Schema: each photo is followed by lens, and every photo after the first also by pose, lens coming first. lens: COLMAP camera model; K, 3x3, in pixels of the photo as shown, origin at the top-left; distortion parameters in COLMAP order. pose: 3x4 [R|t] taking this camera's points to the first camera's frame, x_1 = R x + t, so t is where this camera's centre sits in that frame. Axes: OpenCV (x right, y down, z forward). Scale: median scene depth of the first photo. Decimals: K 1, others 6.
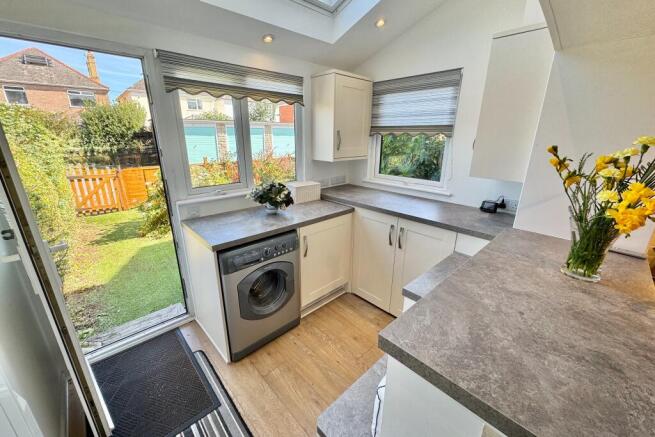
lens RADIAL K [[261.3, 0, 327.5], [0, 261.3, 218.5], [0, 0, 1]] dist [-0.001402, 0.000122]
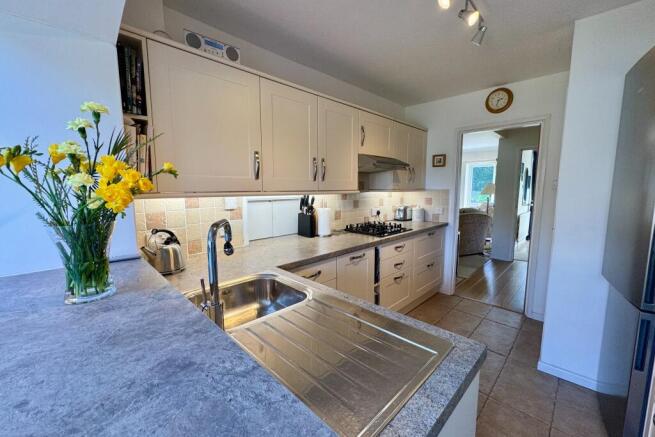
lens RADIAL K [[261.3, 0, 327.5], [0, 261.3, 218.5], [0, 0, 1]] dist [-0.001402, 0.000122]
pose [[-0.027446, -0.128967, 0.991269, 0.272256], [0.304227, 0.943524, 0.131178, 0.136083], [-0.952204, 0.305171, 0.013339, 0.324992]]
